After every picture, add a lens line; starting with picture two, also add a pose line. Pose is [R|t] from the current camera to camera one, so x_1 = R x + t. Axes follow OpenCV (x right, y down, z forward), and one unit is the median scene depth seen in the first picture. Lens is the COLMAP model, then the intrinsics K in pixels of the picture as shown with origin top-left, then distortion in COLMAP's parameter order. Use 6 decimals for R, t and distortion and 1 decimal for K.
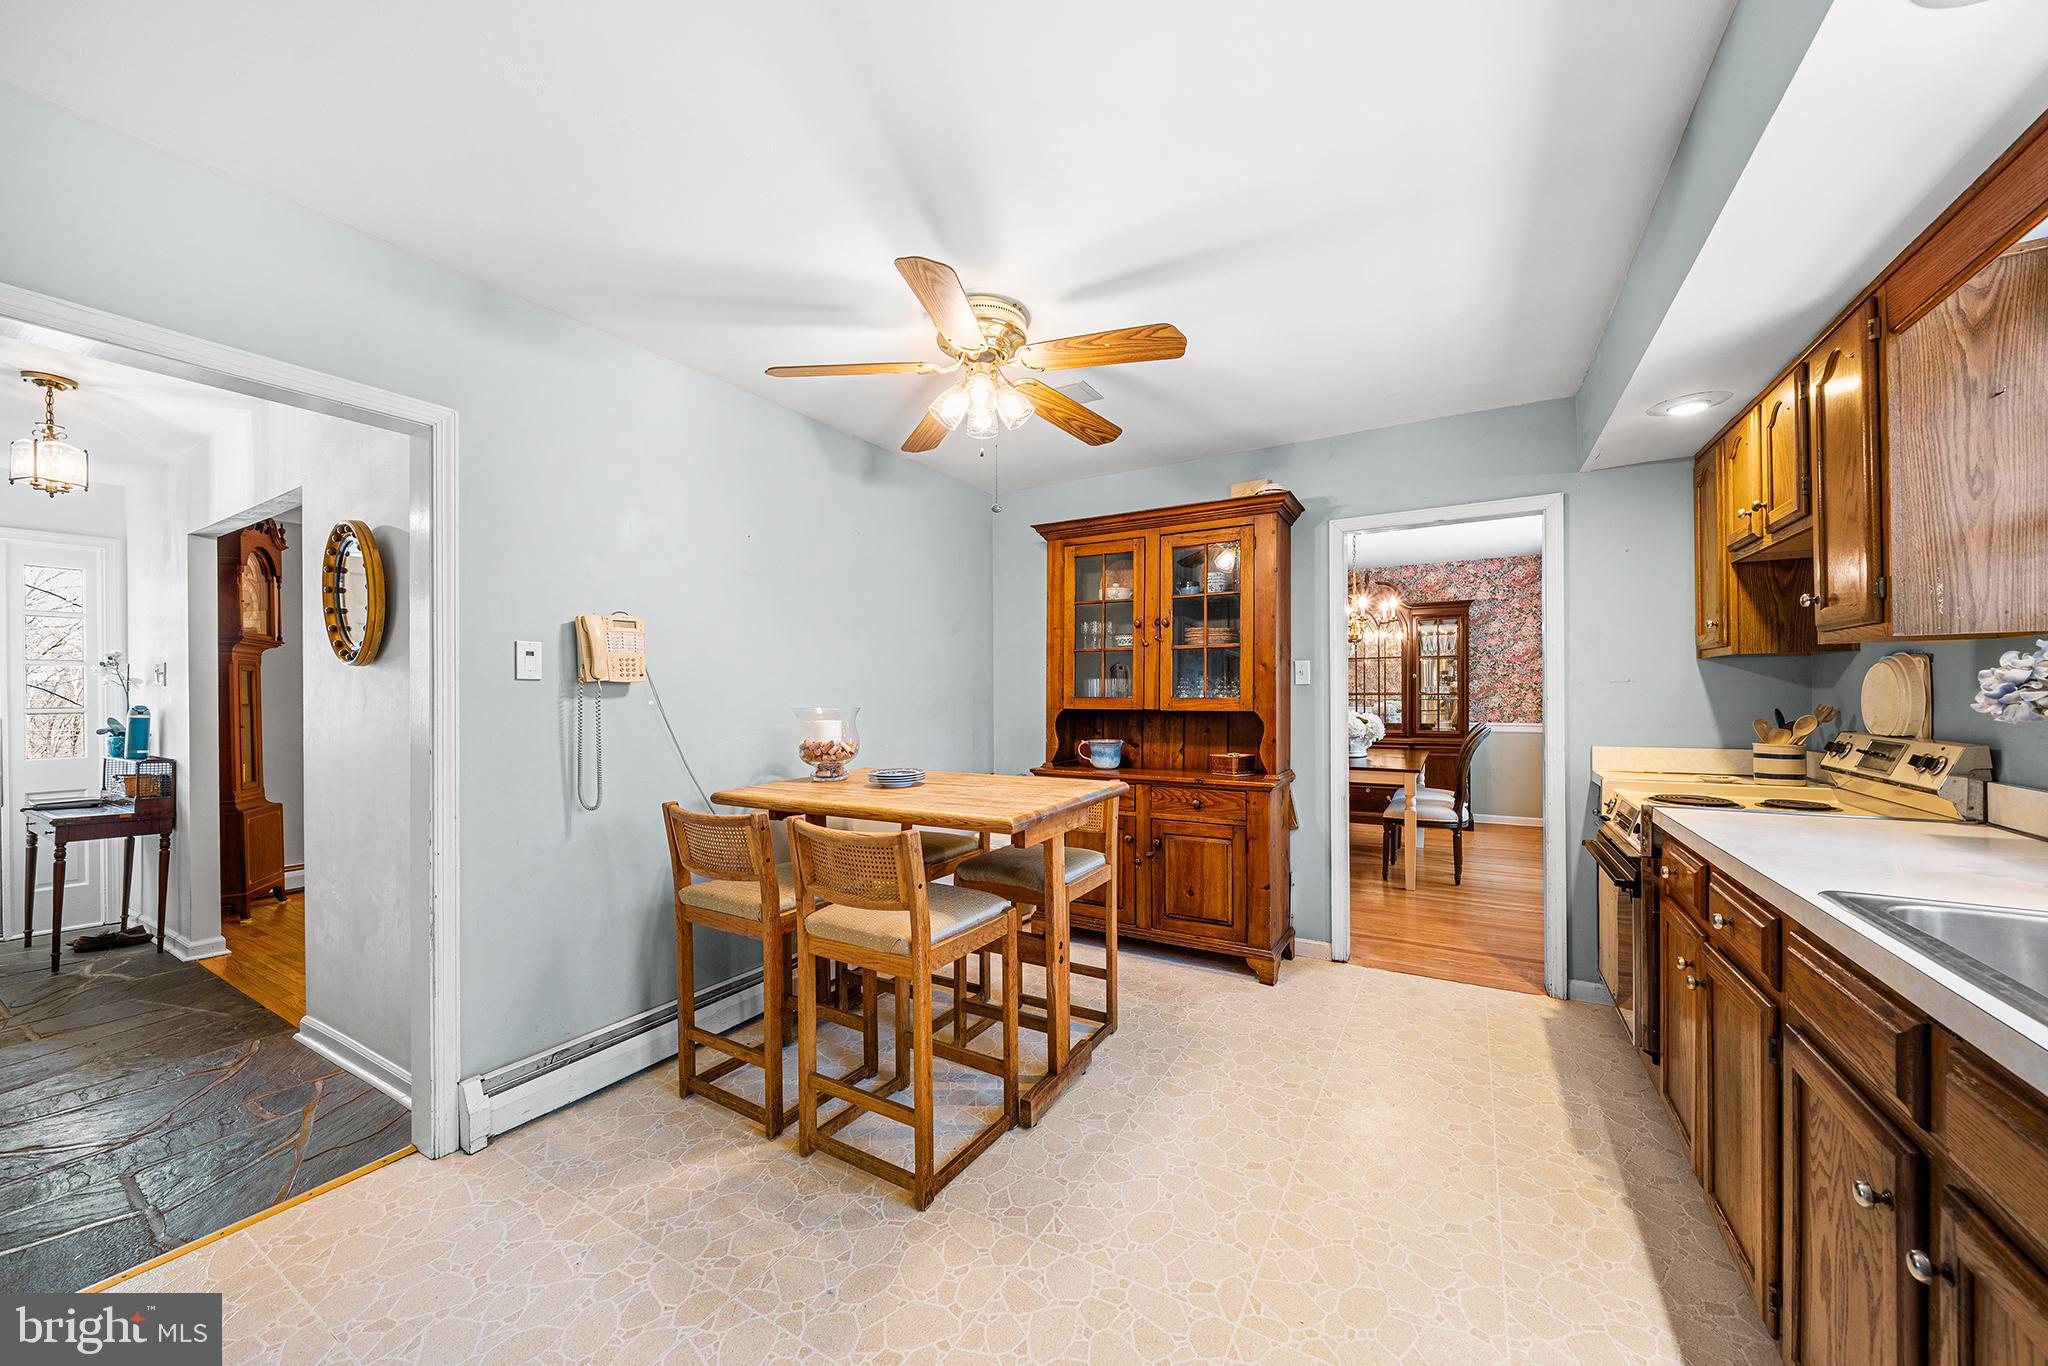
lens RADIAL K [[749.7, 0, 1025.5], [0, 749.7, 689.4], [0, 0, 1]] dist [-0.001136, -0.000017]
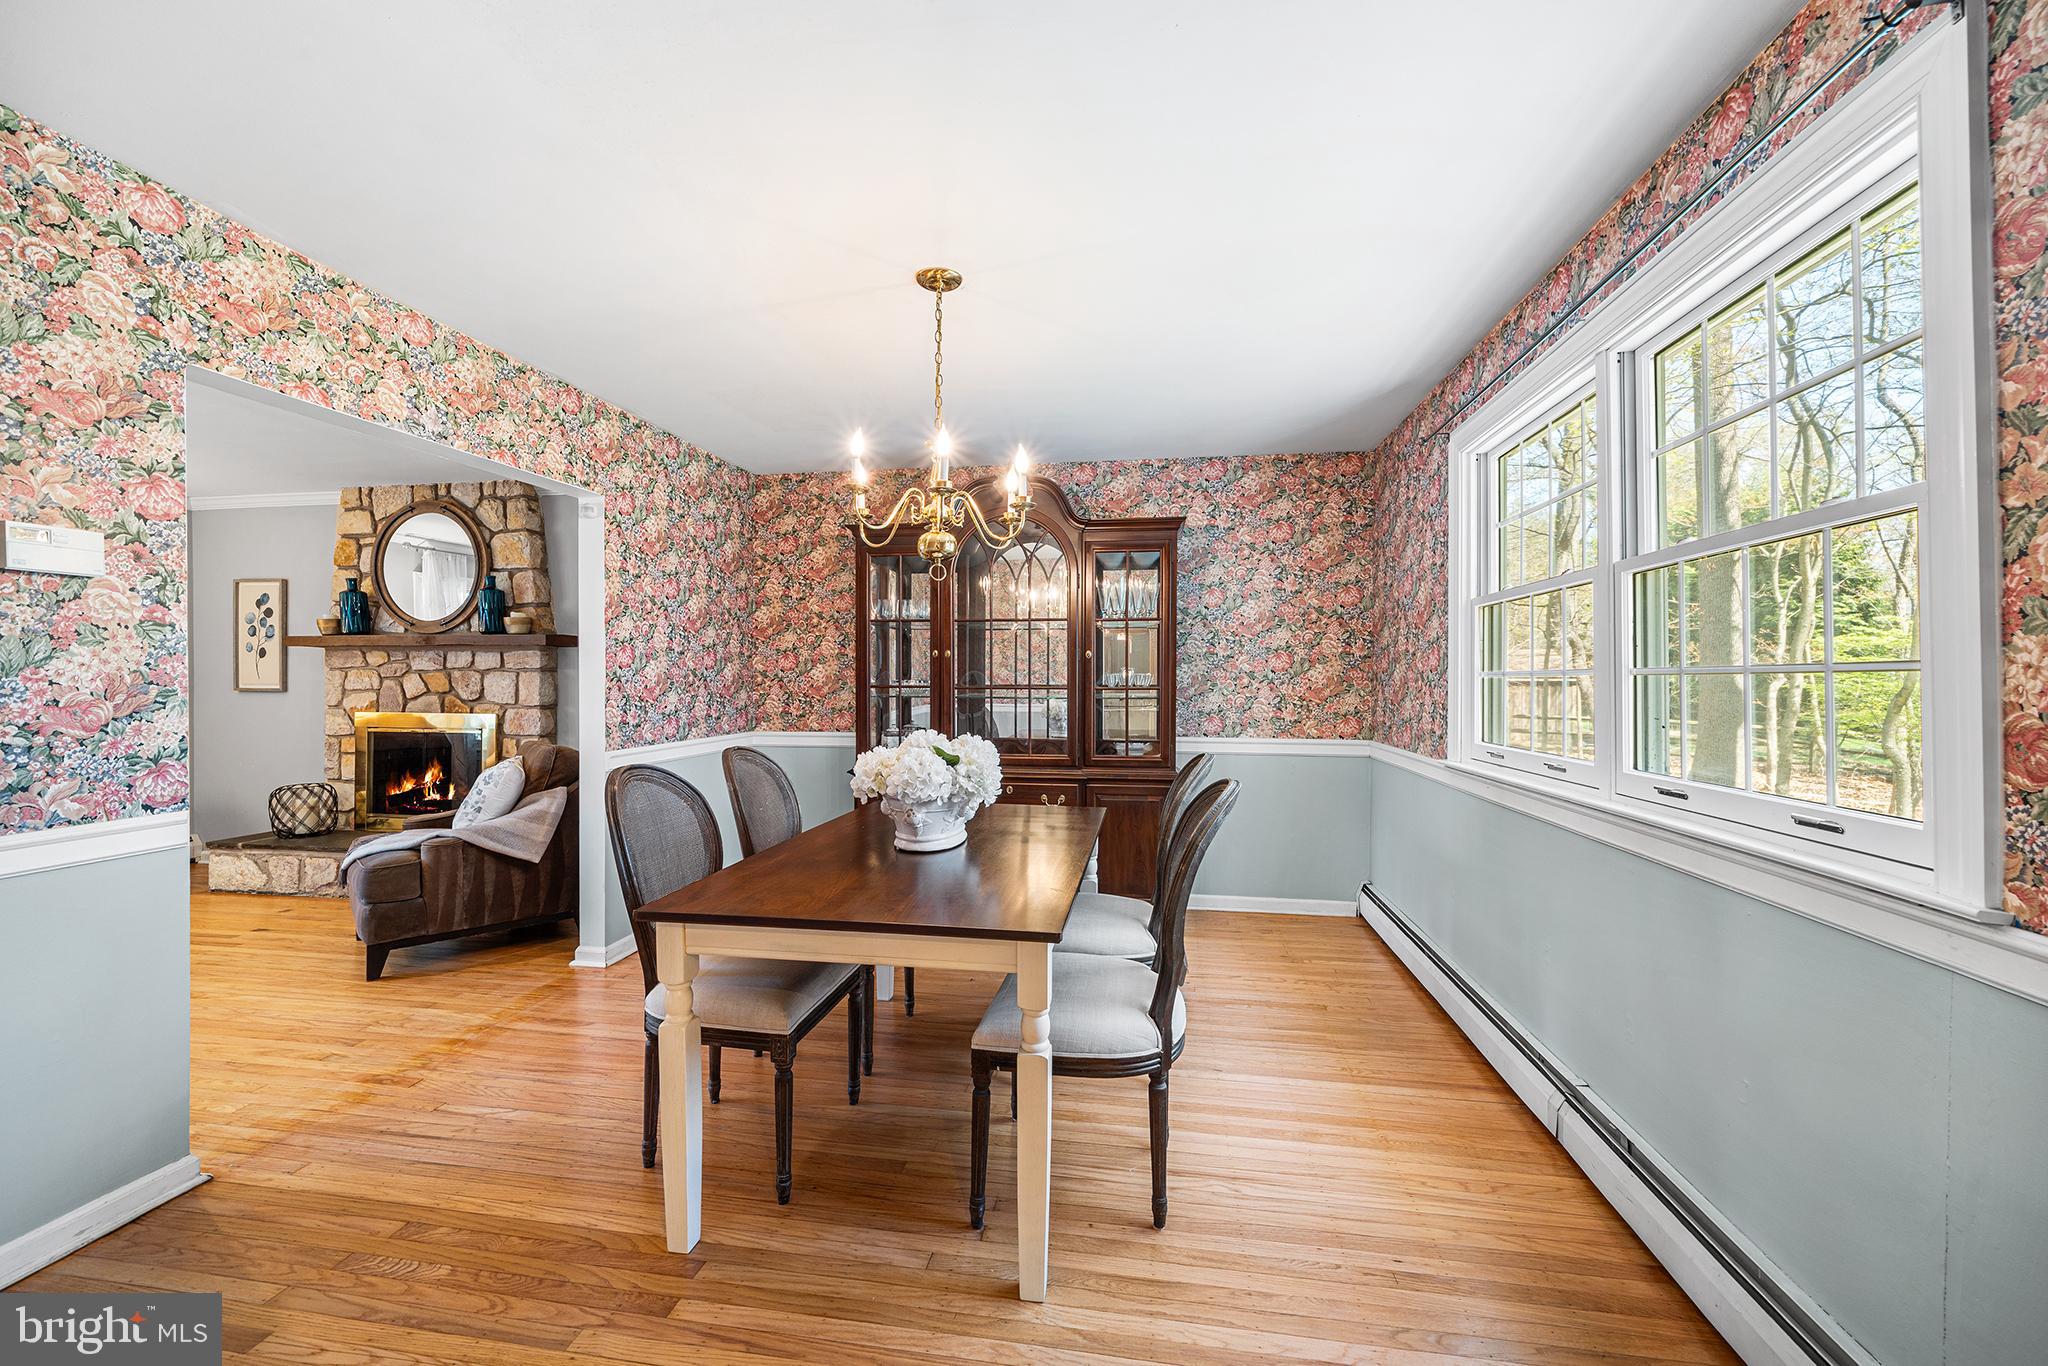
lens RADIAL K [[813.4, 0, 1022.3], [0, 813.4, 679.2], [0, 0, 1]] dist [0.000908, 0.000017]
pose [[0.935322, 0.006574, 0.353738, 0.261993], [-0.006268, 0.999978, -0.002013, 0.001042], [-0.353743, -0.000335, 0.935342, 0.459049]]
